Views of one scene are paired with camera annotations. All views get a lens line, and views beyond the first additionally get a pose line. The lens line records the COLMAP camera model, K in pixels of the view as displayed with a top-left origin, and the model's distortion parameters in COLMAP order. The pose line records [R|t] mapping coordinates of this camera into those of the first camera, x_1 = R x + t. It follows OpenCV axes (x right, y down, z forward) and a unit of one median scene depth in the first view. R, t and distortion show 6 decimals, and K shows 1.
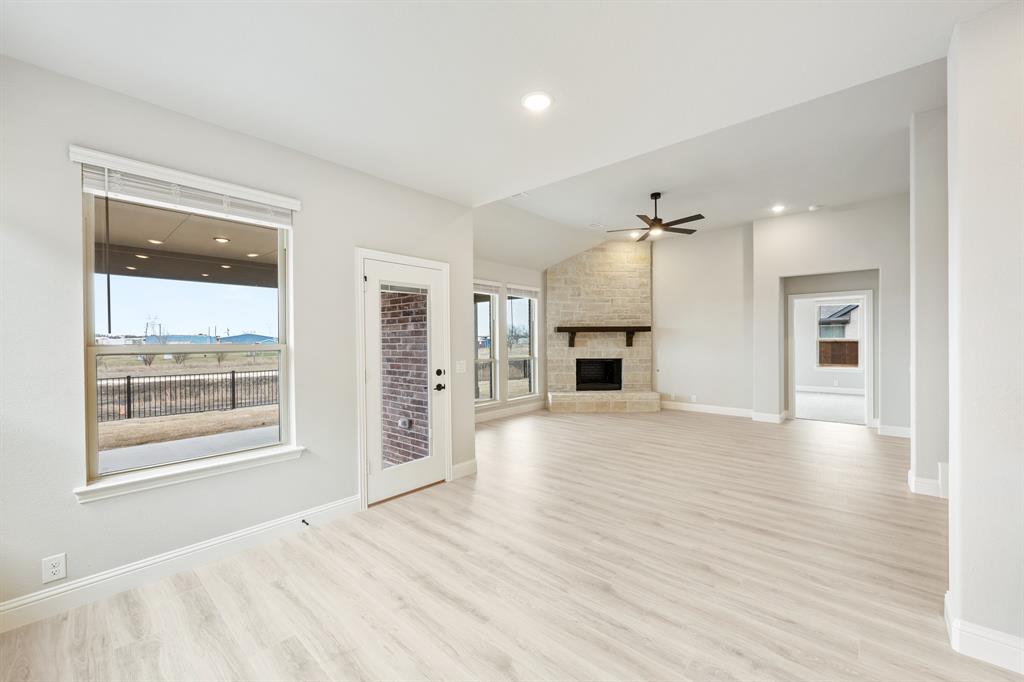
lens RADIAL K [[408.0, 0, 513.6], [0, 408.0, 341.9], [0, 0, 1]] dist [0.000225, 0.000069]
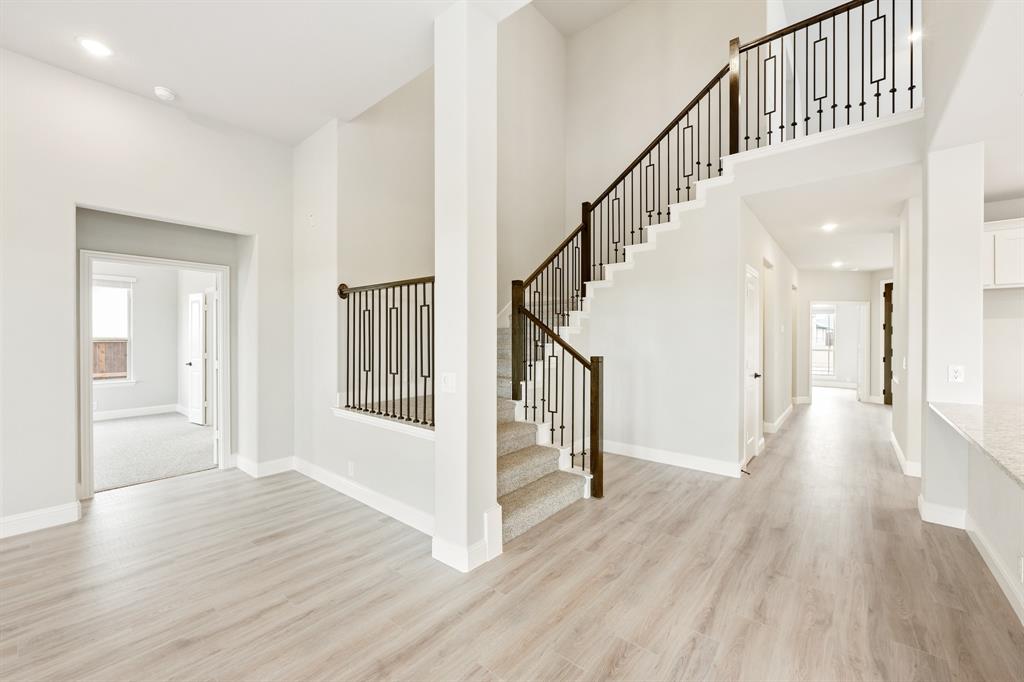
lens RADIAL K [[407.6, 0, 510.2], [0, 407.6, 337.8], [0, 0, 1]] dist [-0.001565, -0.000038]
pose [[-0.026388, 0.005748, 0.999635, 0.147675], [0.004786, 0.999973, -0.005623, -0.001893], [-0.999640, 0.004636, -0.026415, 0.433067]]
